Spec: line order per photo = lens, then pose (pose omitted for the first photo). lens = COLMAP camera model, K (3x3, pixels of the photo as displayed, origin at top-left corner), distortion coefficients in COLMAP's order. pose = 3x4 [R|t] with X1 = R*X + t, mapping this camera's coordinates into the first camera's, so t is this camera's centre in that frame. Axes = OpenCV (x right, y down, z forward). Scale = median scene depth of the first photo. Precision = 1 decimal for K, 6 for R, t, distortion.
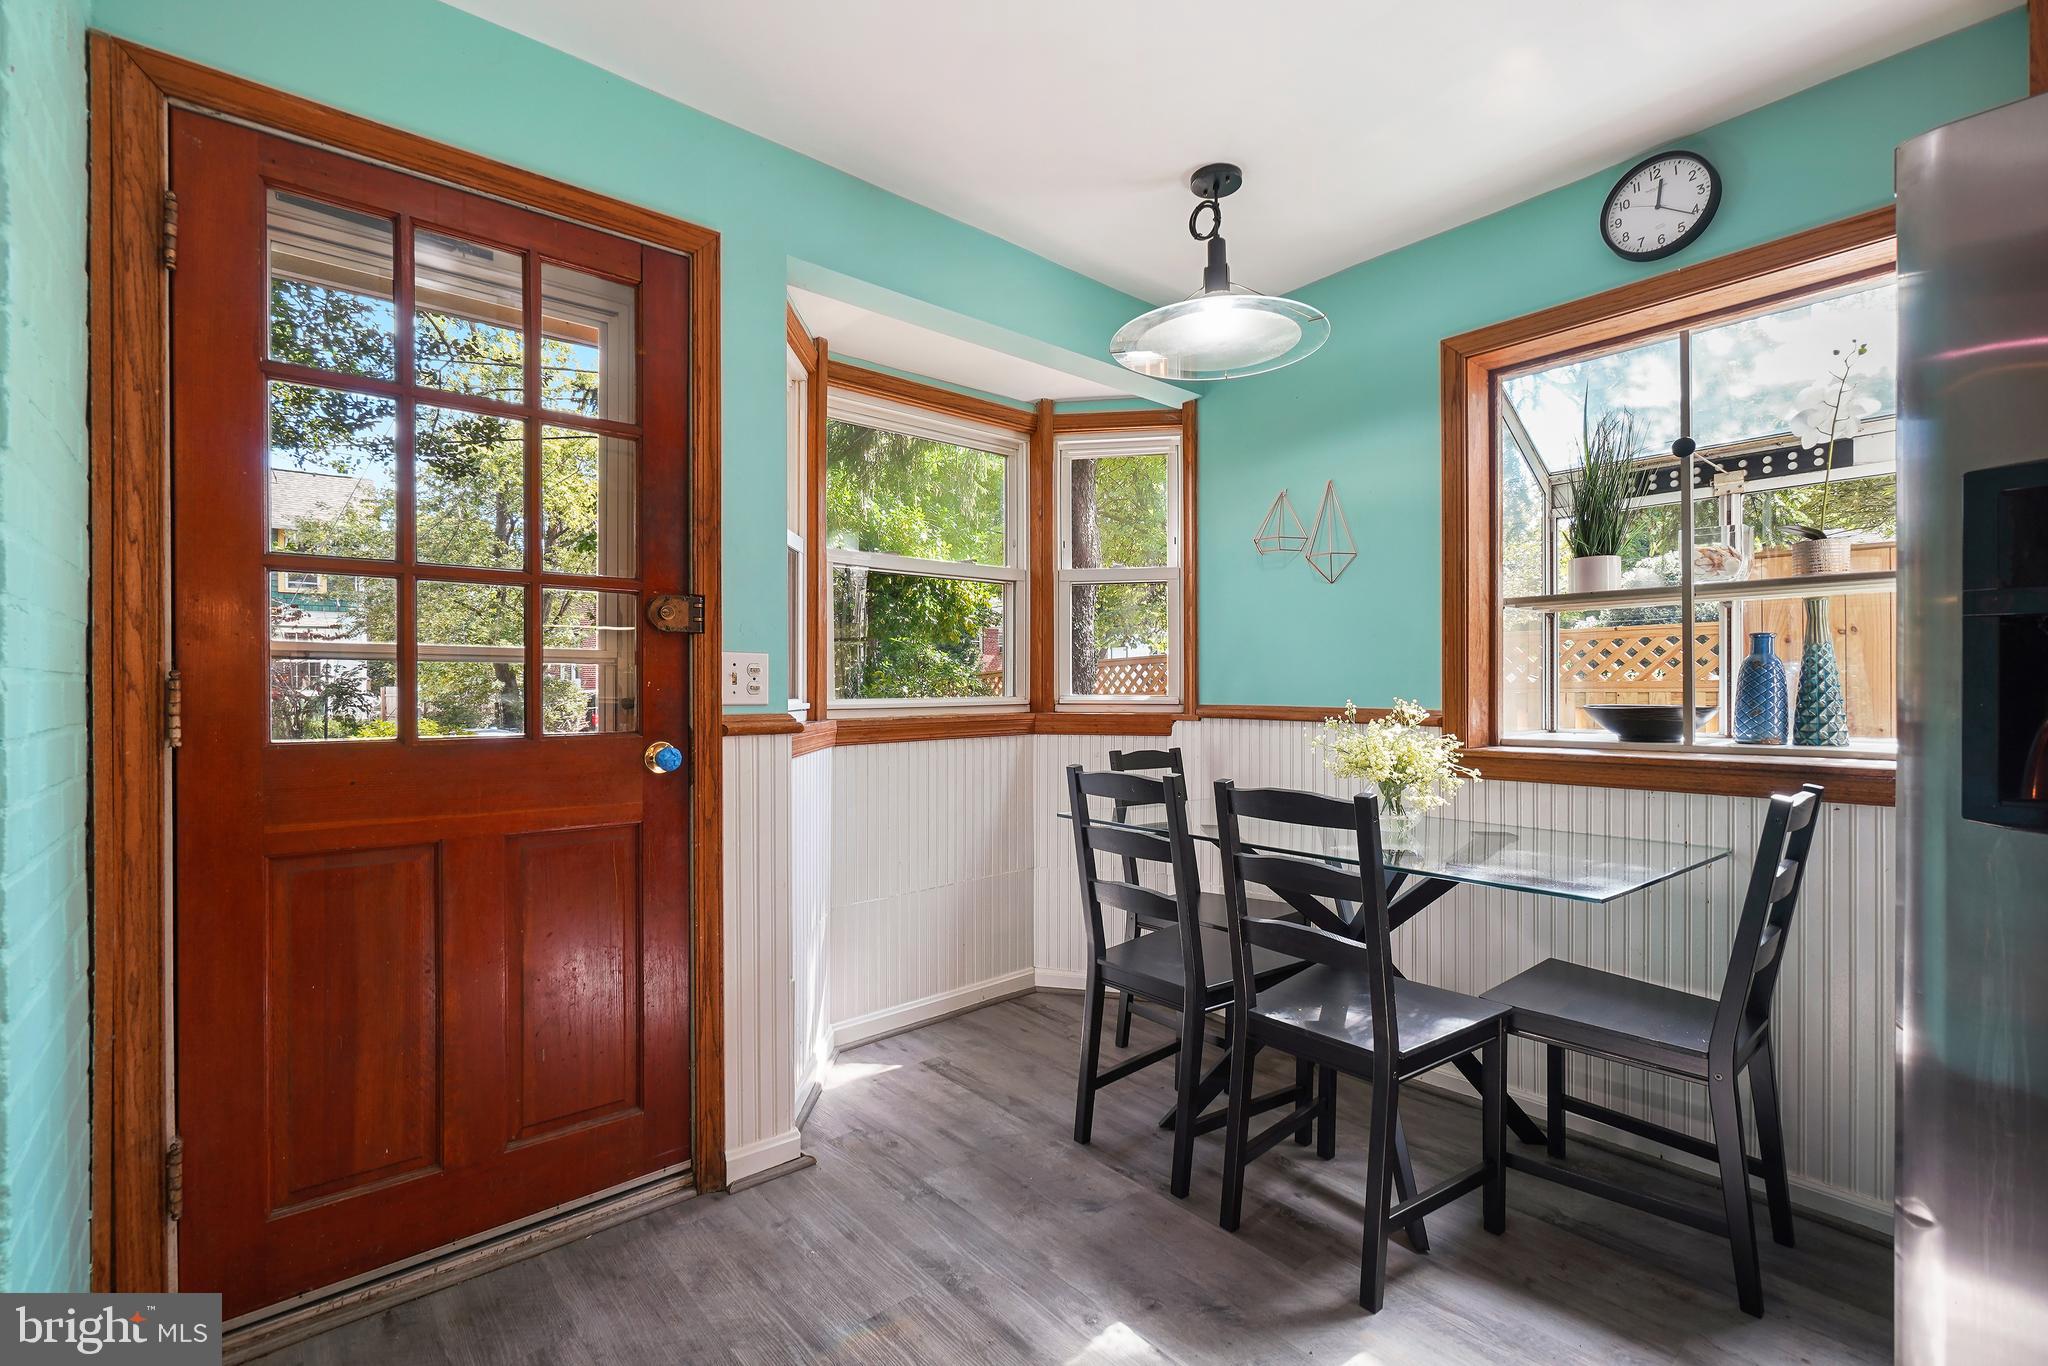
lens RADIAL K [[898.6, 0, 1008.2], [0, 898.6, 691.4], [0, 0, 1]] dist [-0.008855, 0.003523]
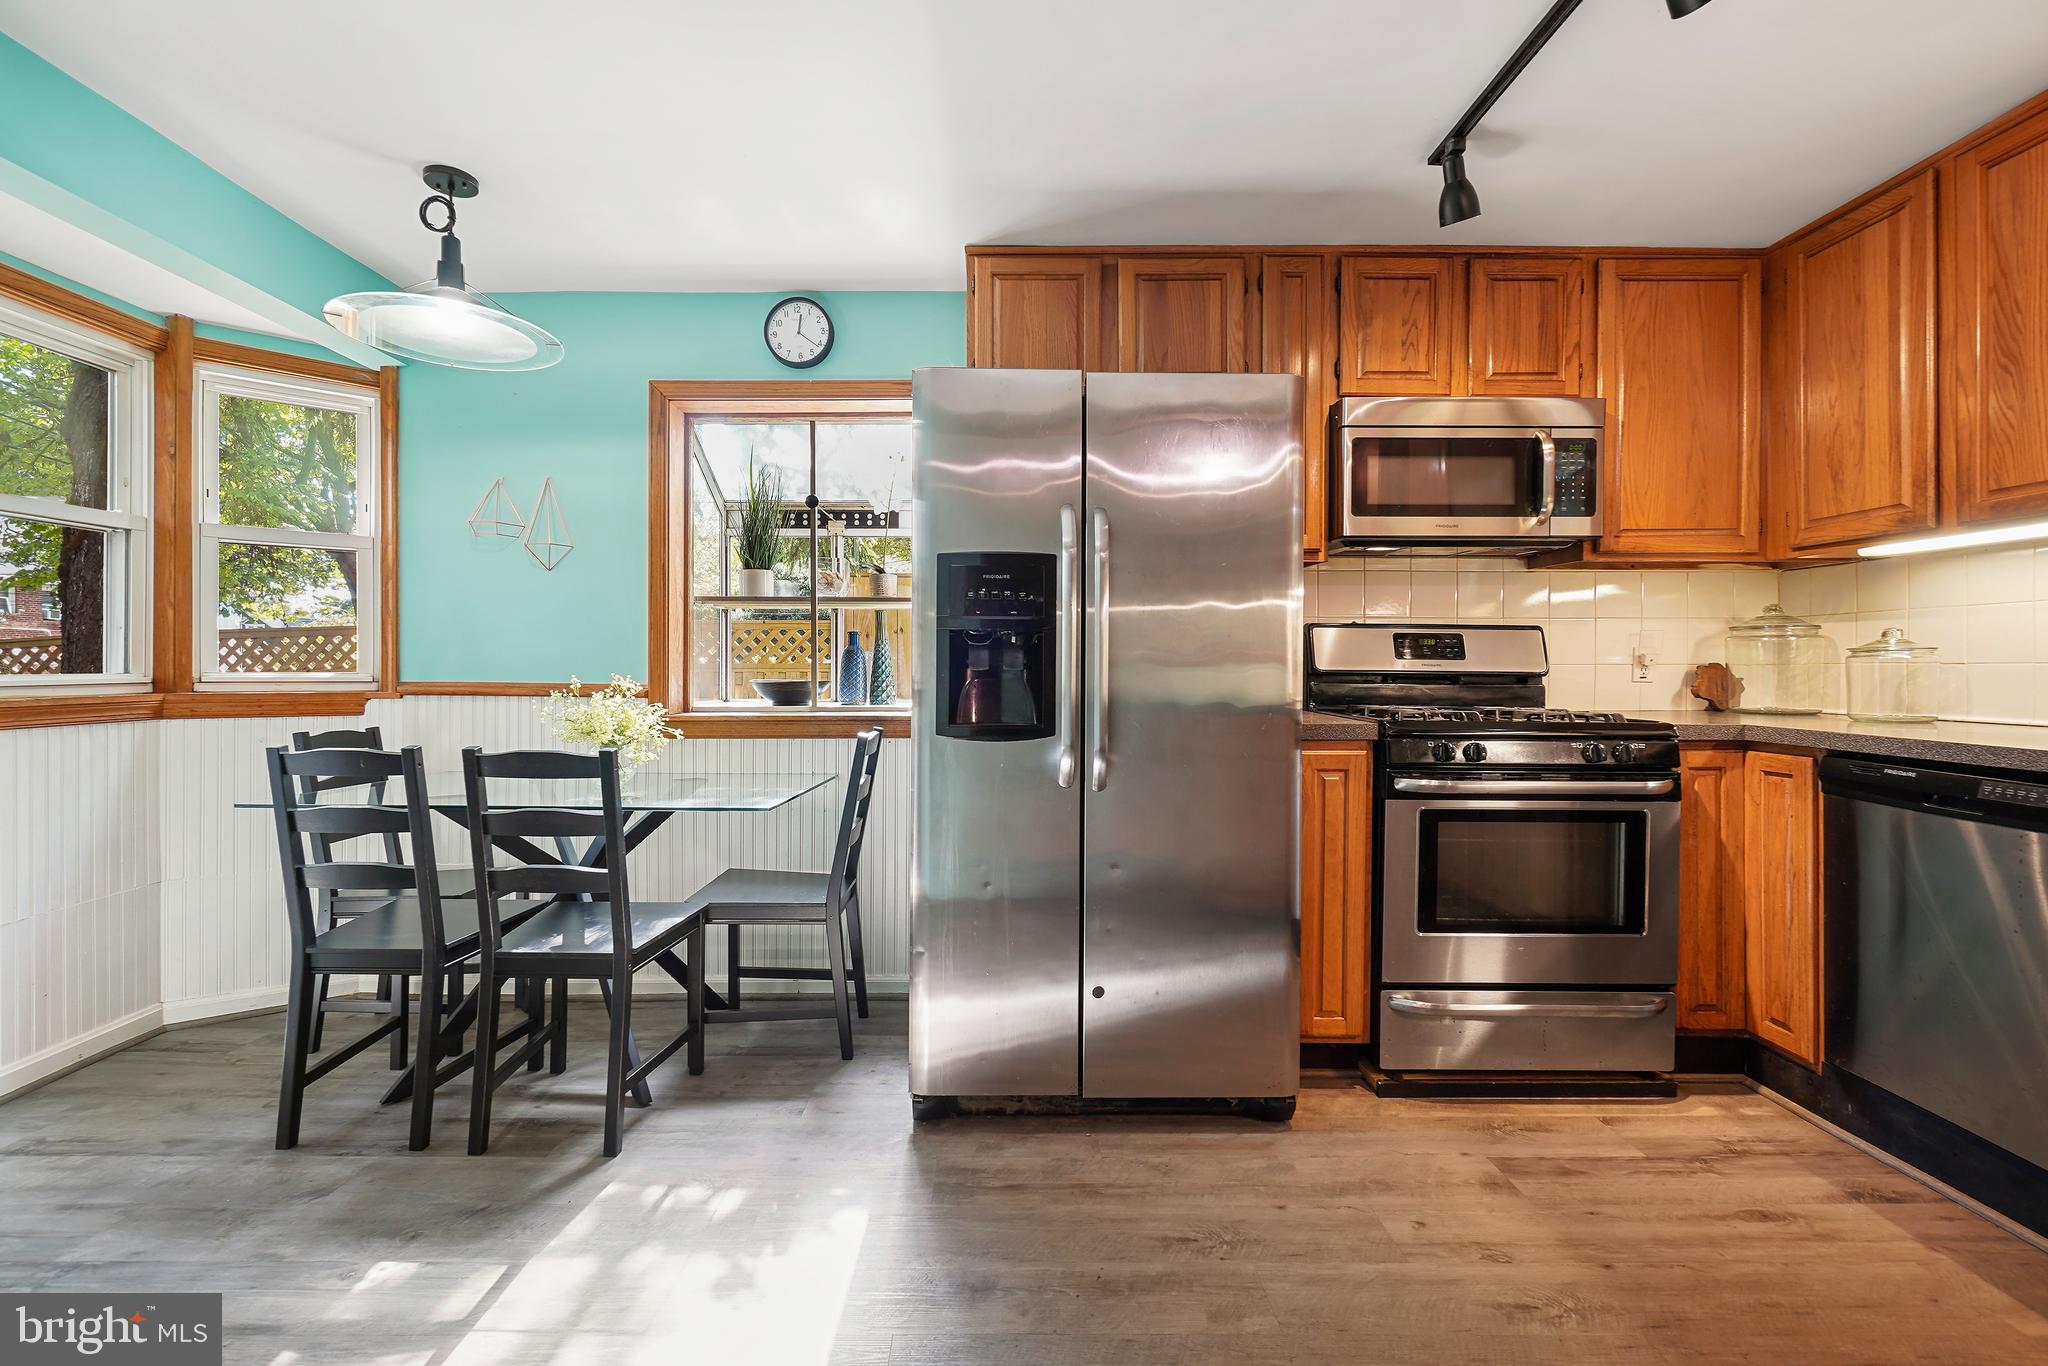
lens RADIAL K [[898.6, 0, 1013.6], [0, 898.6, 674.9], [0, 0, 1]] dist [-0.008855, 0.003523]
pose [[0.639198, 0.001127, 0.769041, -0.150716], [-0.003380, 0.999993, 0.001344, 0.004897], [-0.769035, -0.003458, 0.639198, -0.177235]]
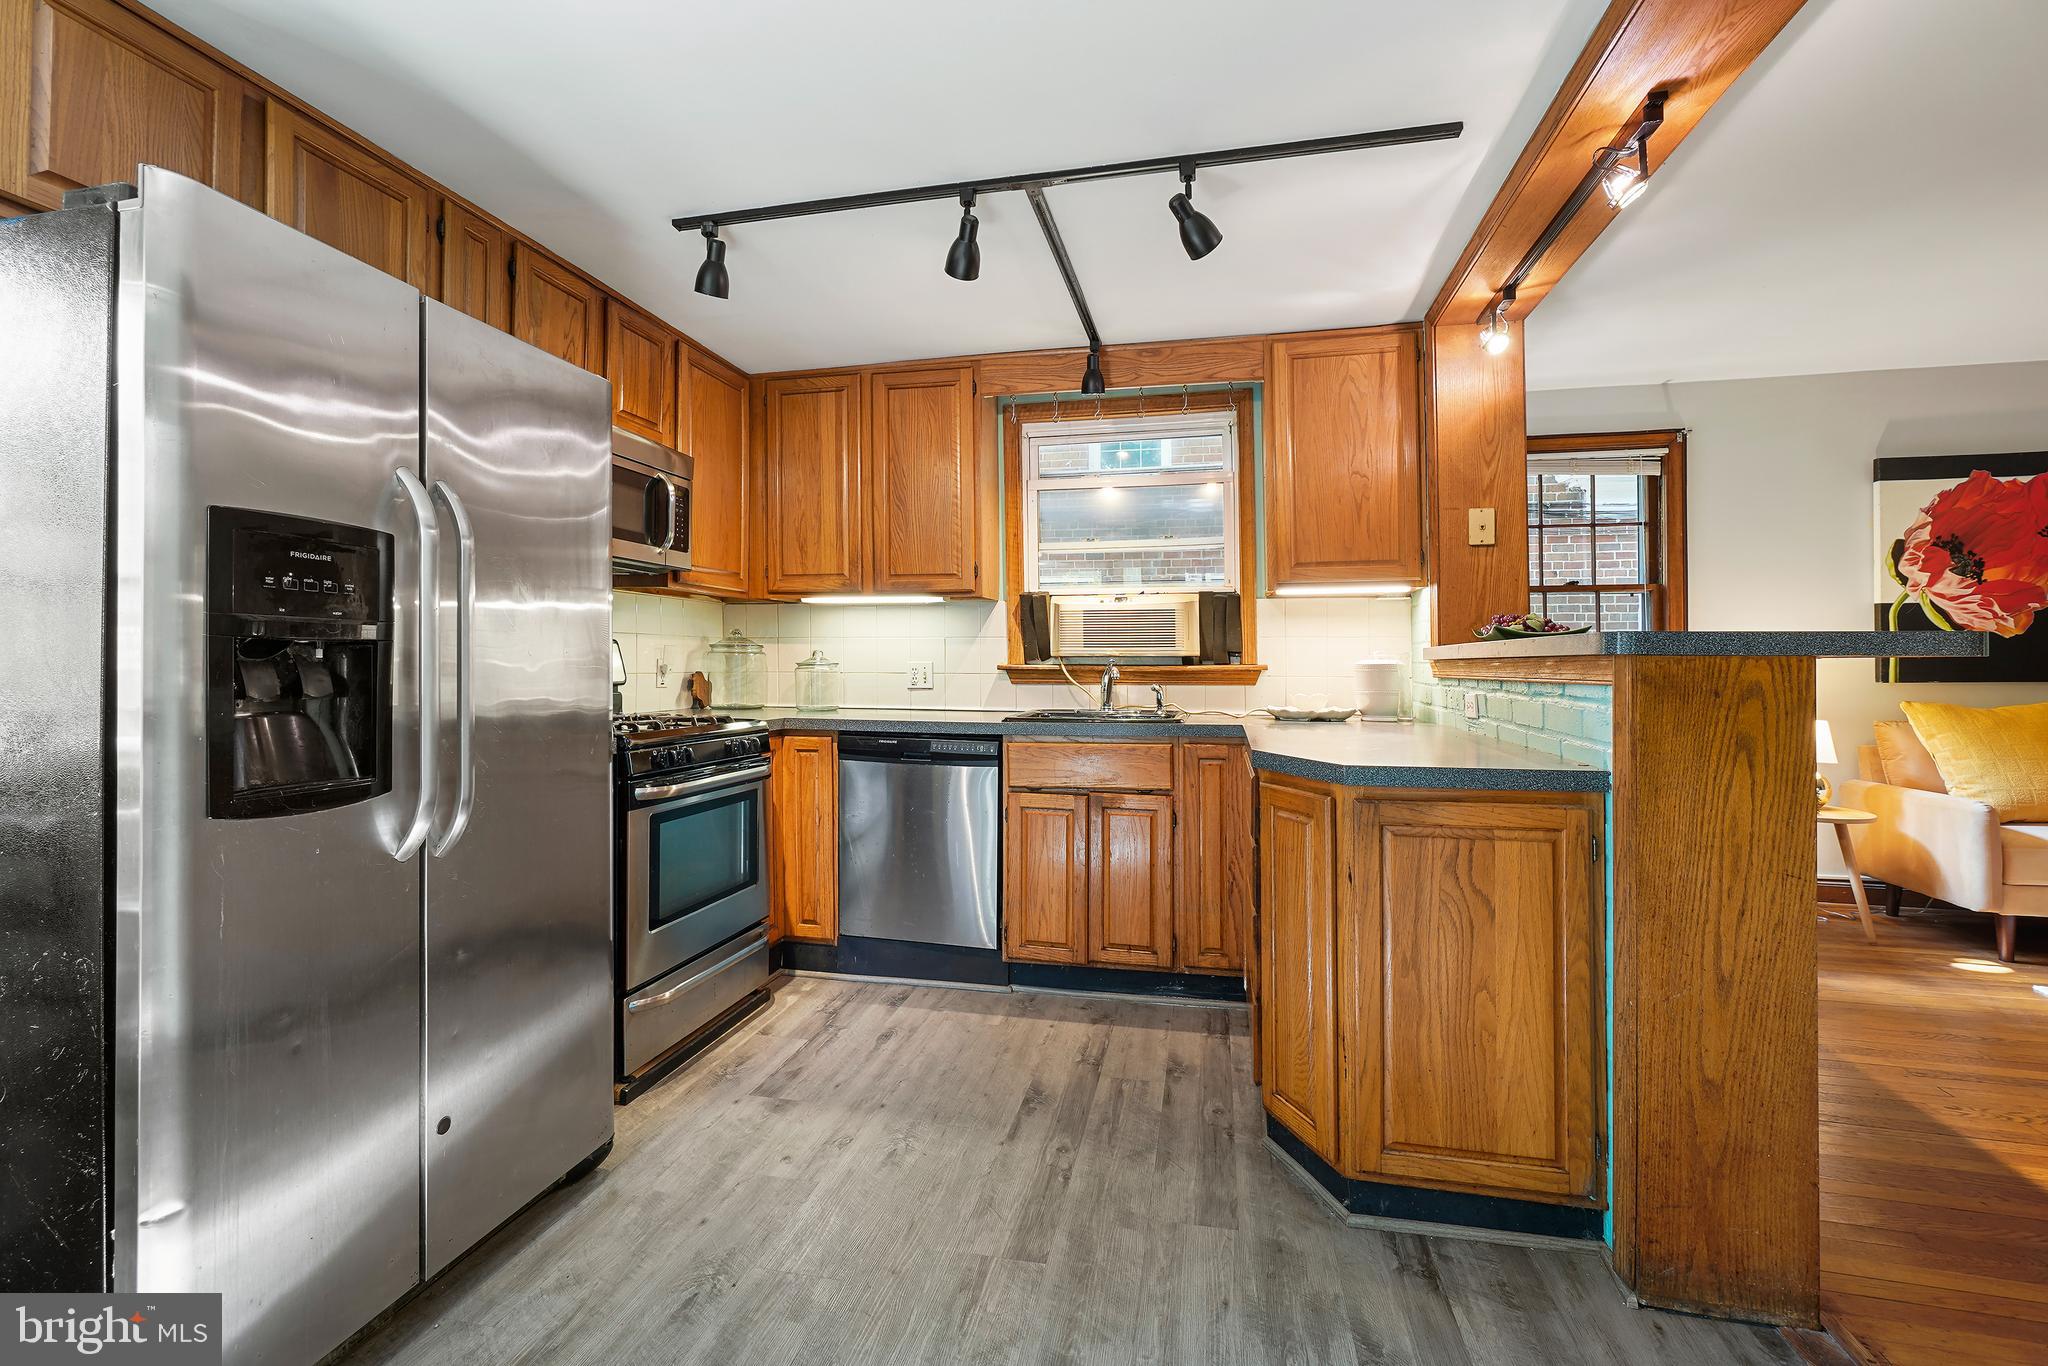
lens RADIAL K [[898.6, 0, 1002.3], [0, 898.6, 650.8], [0, 0, 1]] dist [-0.008855, 0.003523]
pose [[-0.596821, 0.015379, 0.802227, -0.203589], [0.002746, 0.999850, -0.017125, -0.022874], [-0.802370, -0.008018, -0.596774, 0.441351]]
